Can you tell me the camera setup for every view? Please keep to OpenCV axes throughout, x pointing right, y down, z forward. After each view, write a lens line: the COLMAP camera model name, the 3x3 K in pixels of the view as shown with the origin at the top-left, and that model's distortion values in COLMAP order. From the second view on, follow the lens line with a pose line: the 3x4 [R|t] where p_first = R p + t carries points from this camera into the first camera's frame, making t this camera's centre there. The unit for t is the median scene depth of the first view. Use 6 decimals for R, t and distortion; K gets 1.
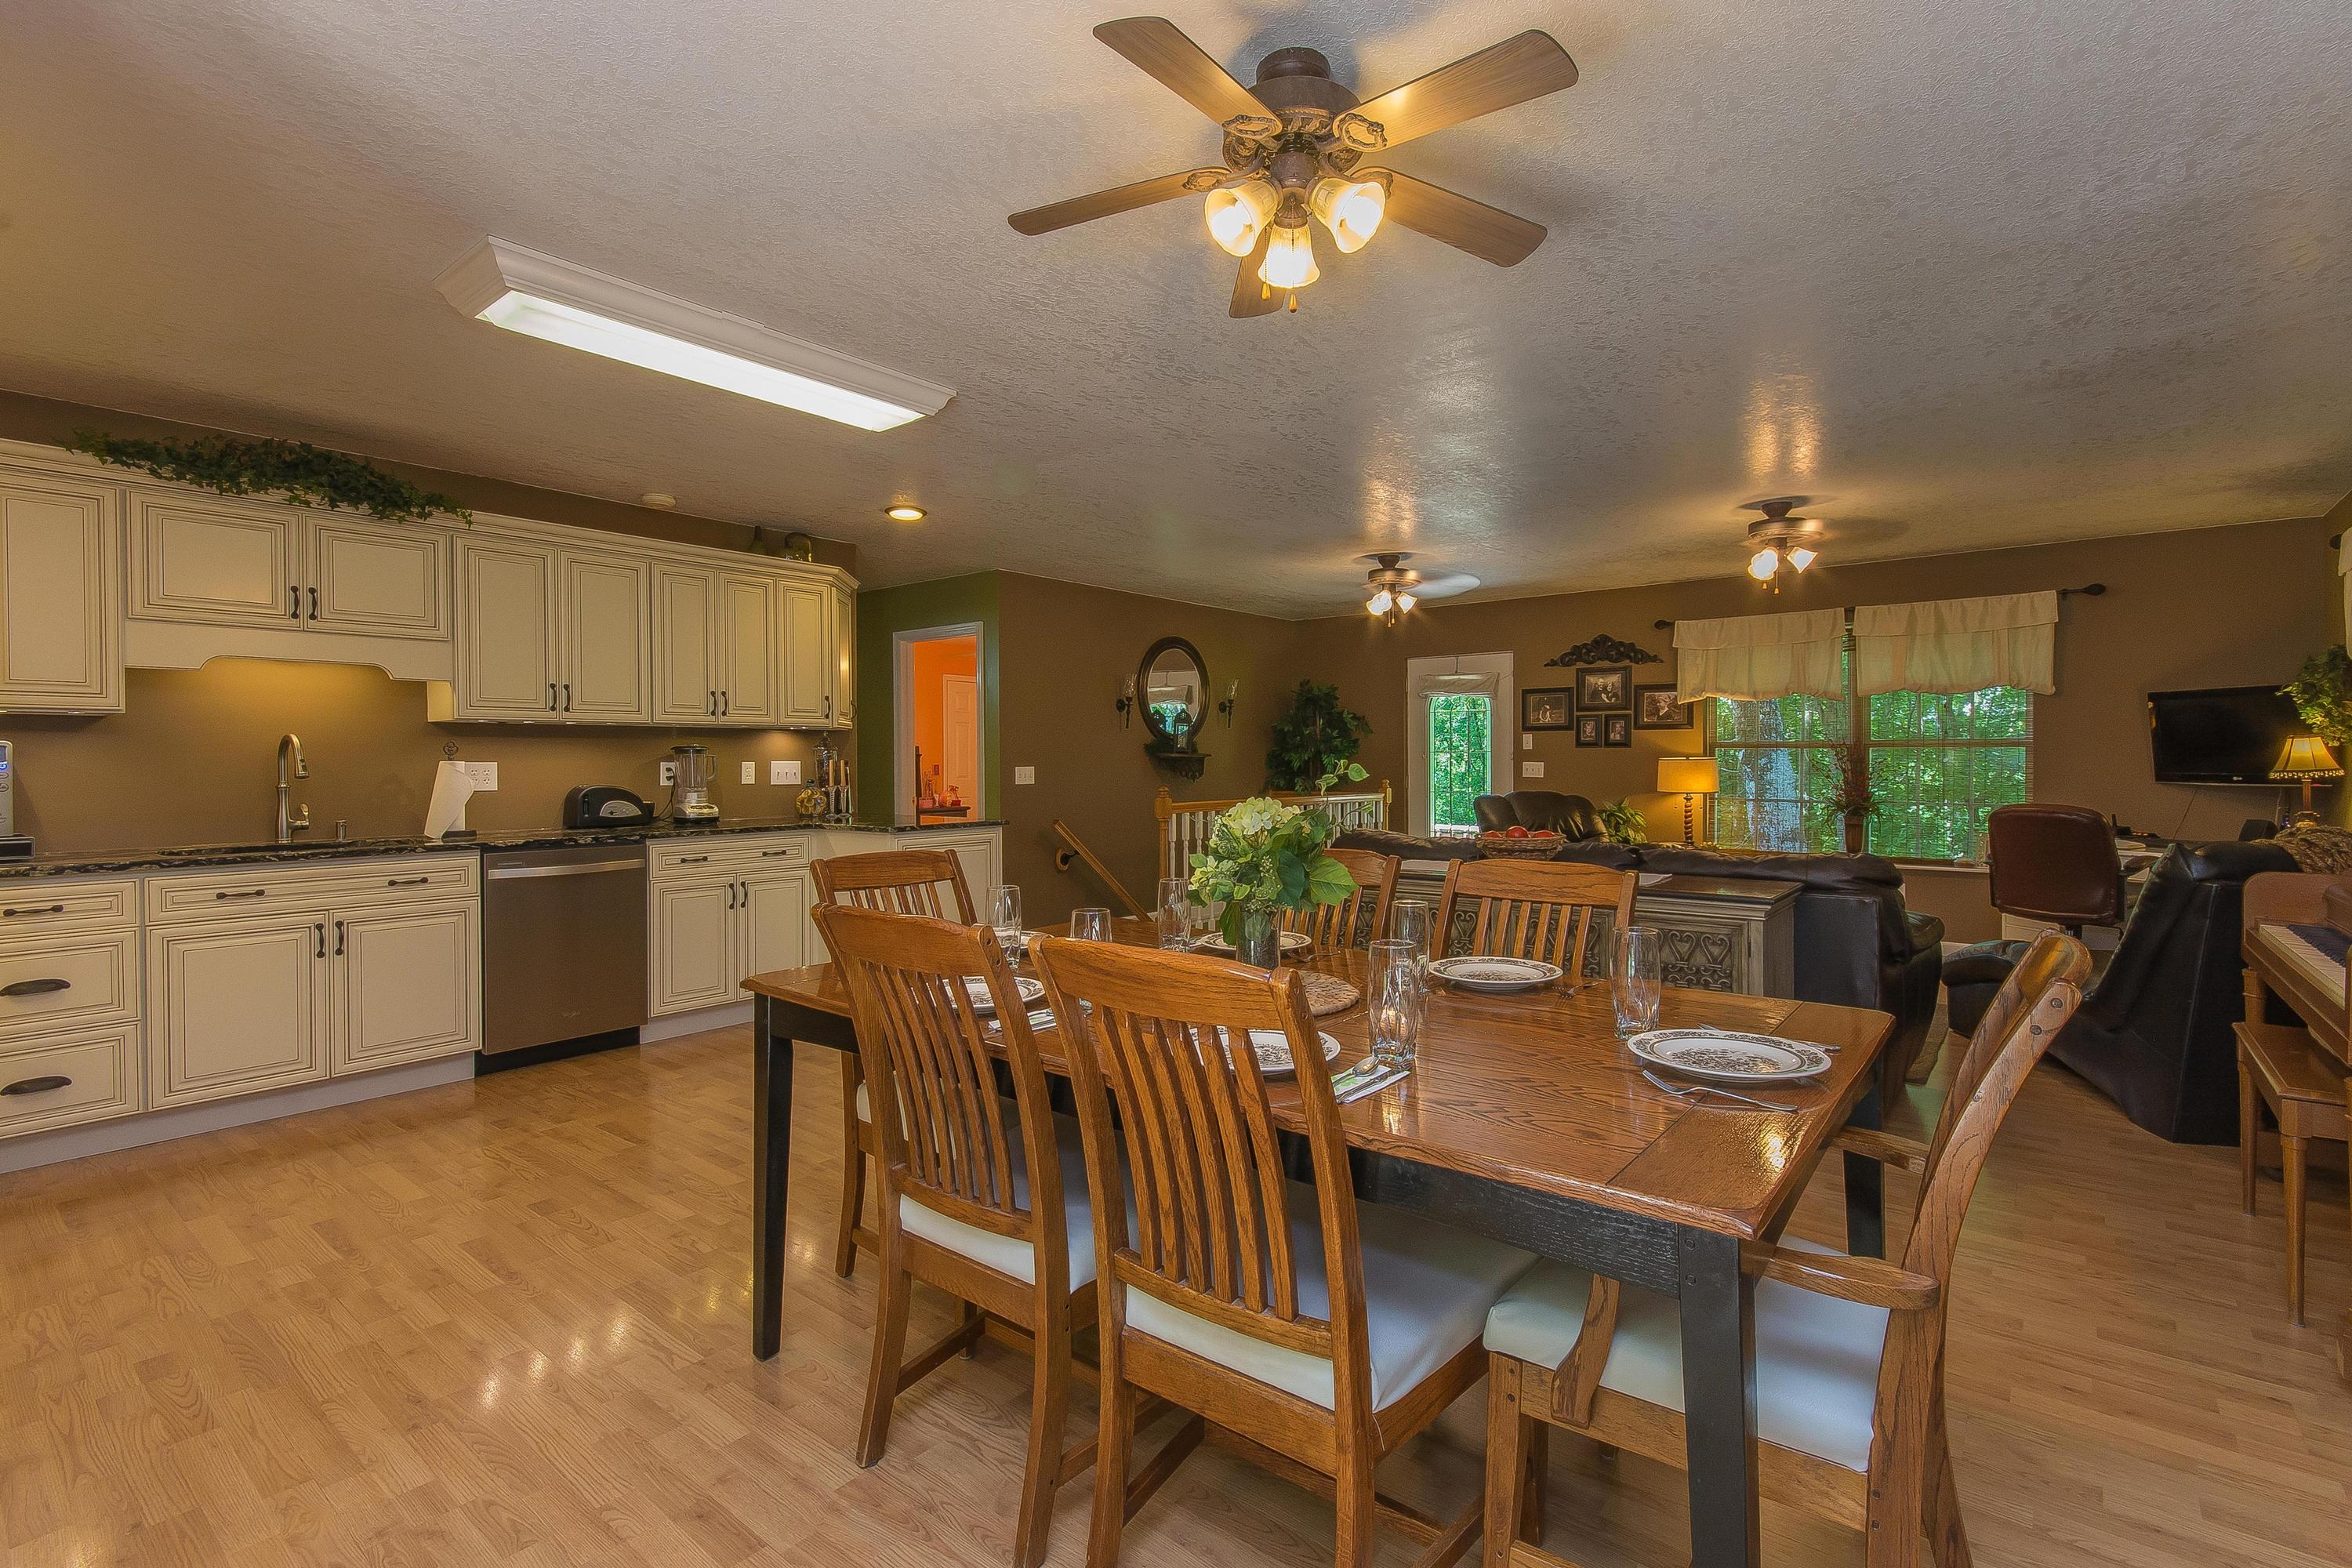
lens RADIAL K [[1071.8, 0, 1194.1], [0, 1071.8, 770.1], [0, 0, 1]] dist [0.002767, -0.000236]
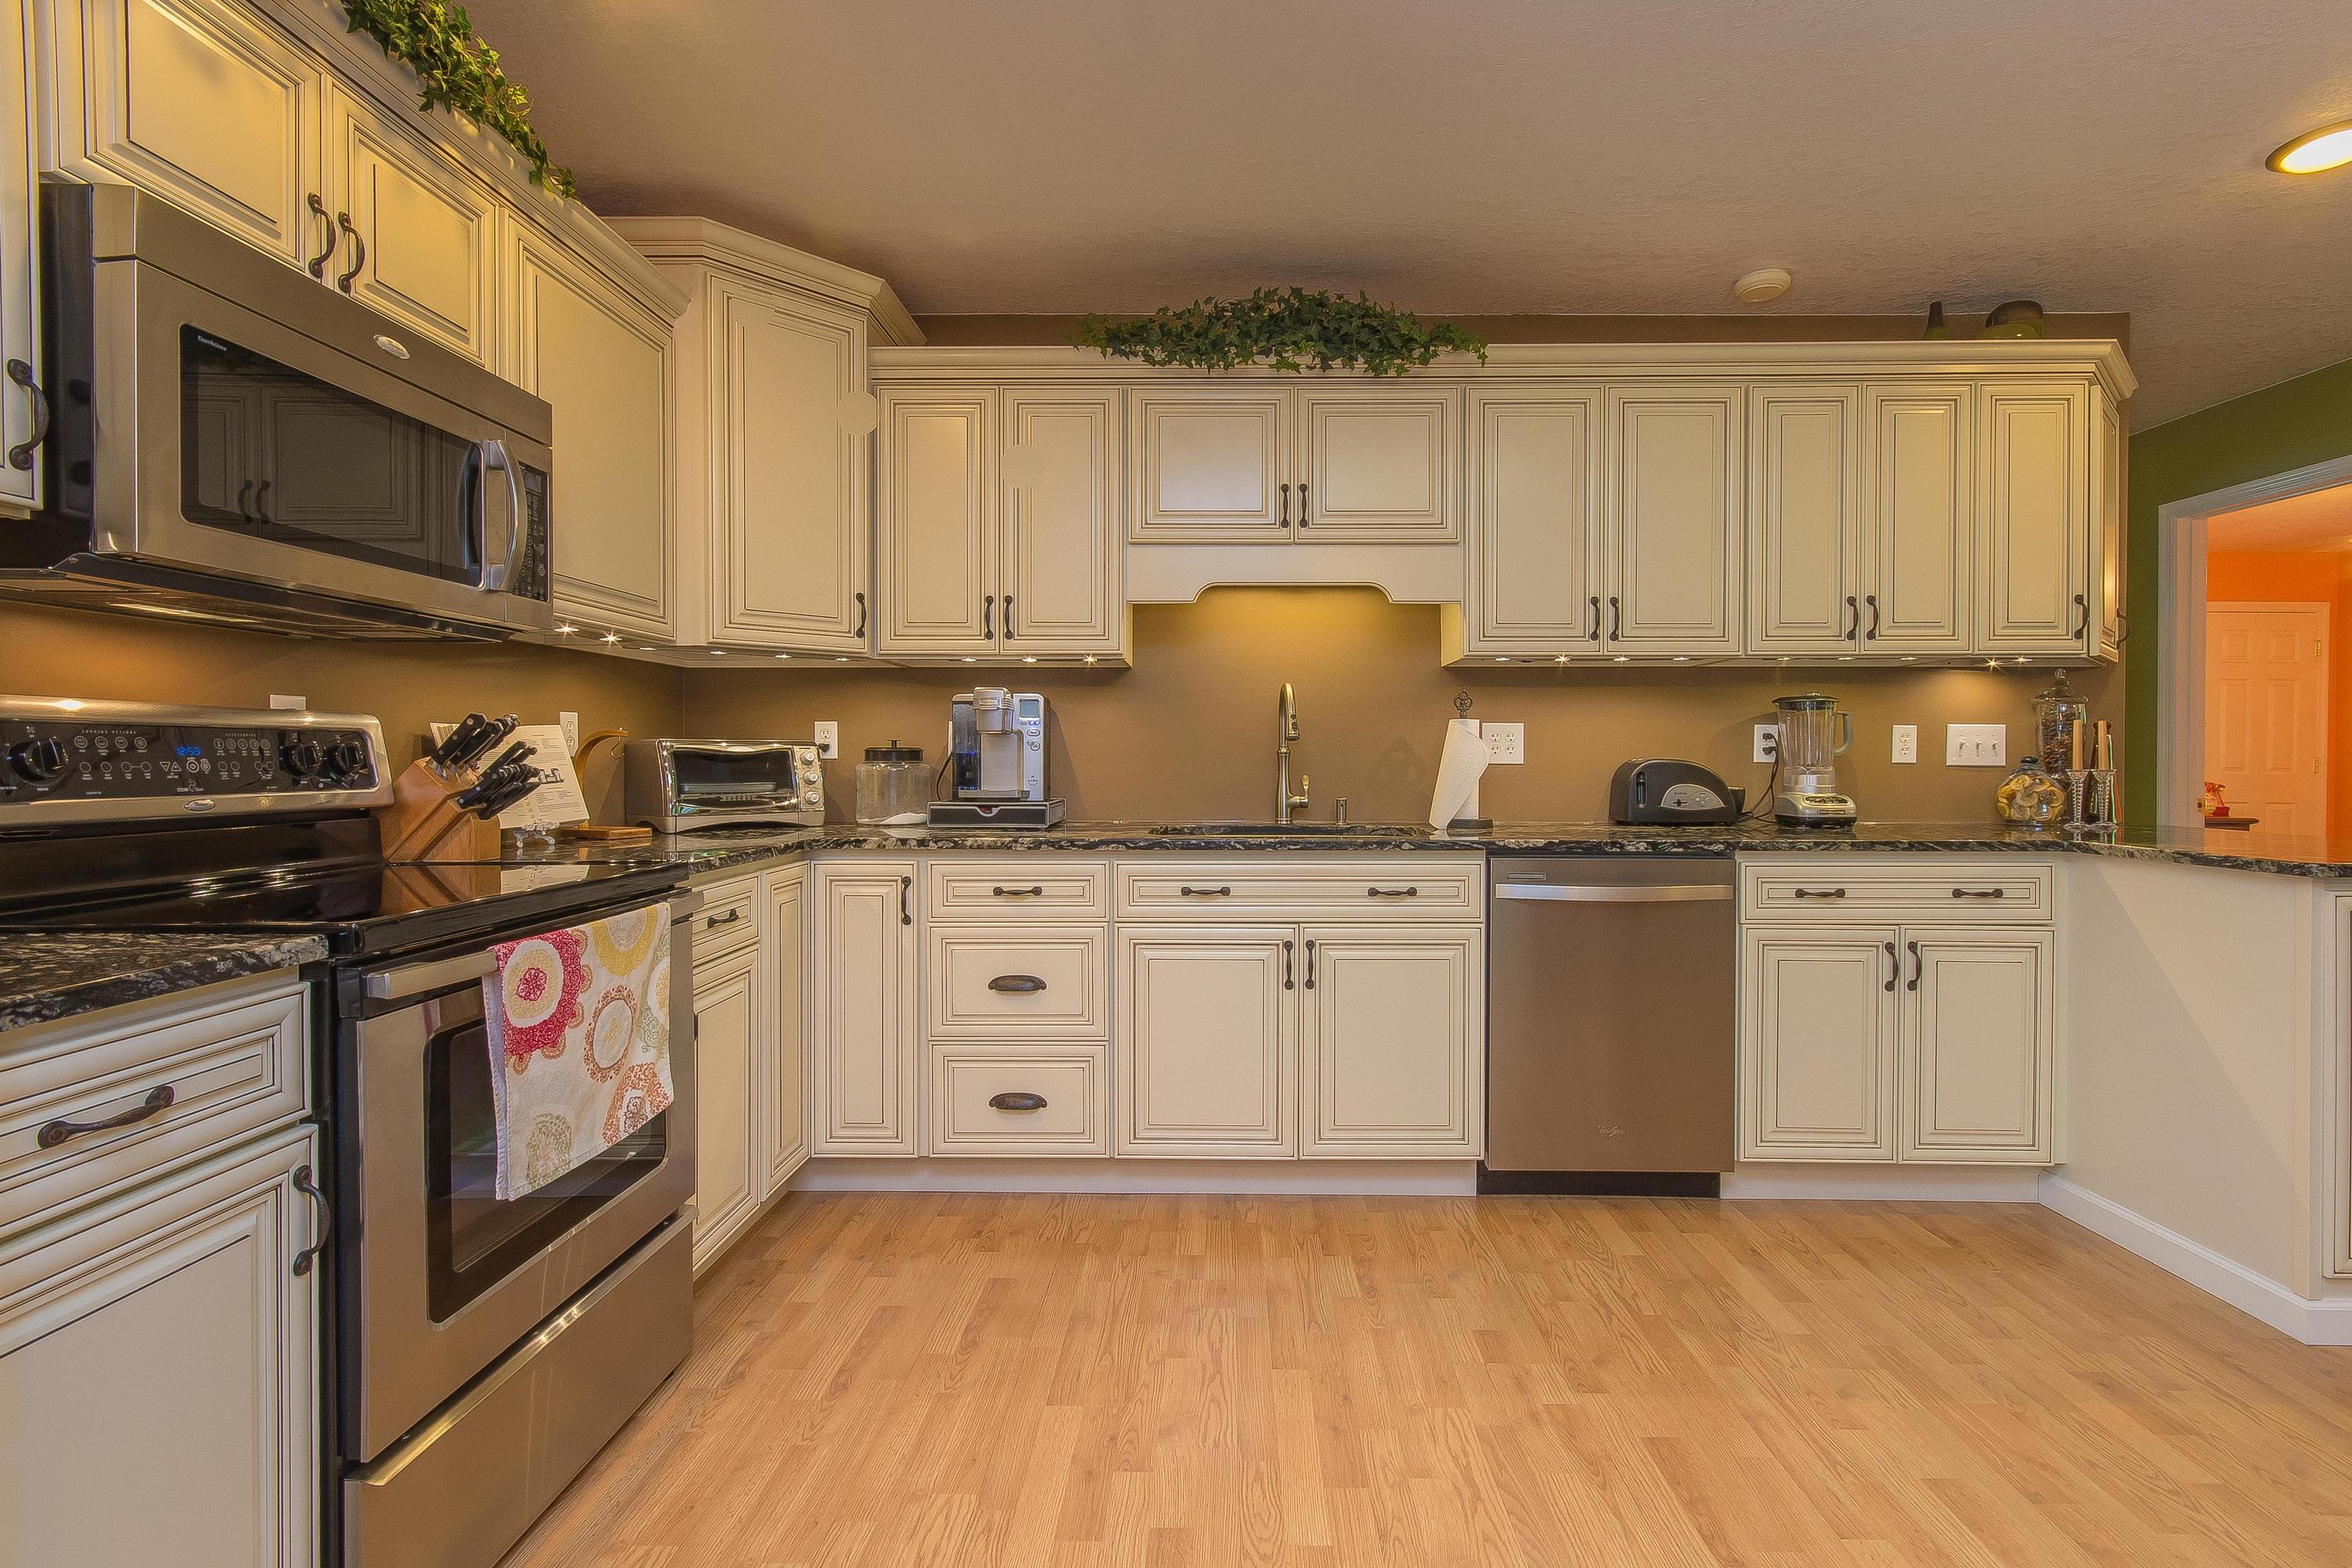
lens RADIAL K [[1071.8, 0, 1235.4], [0, 1071.8, 759.7], [0, 0, 1]] dist [0.002767, -0.000236]
pose [[0.629255, 0.010981, -0.777122, -0.245774], [-0.012976, 0.999909, 0.003621, 0.017679], [0.777091, 0.007805, 0.629340, 0.451614]]
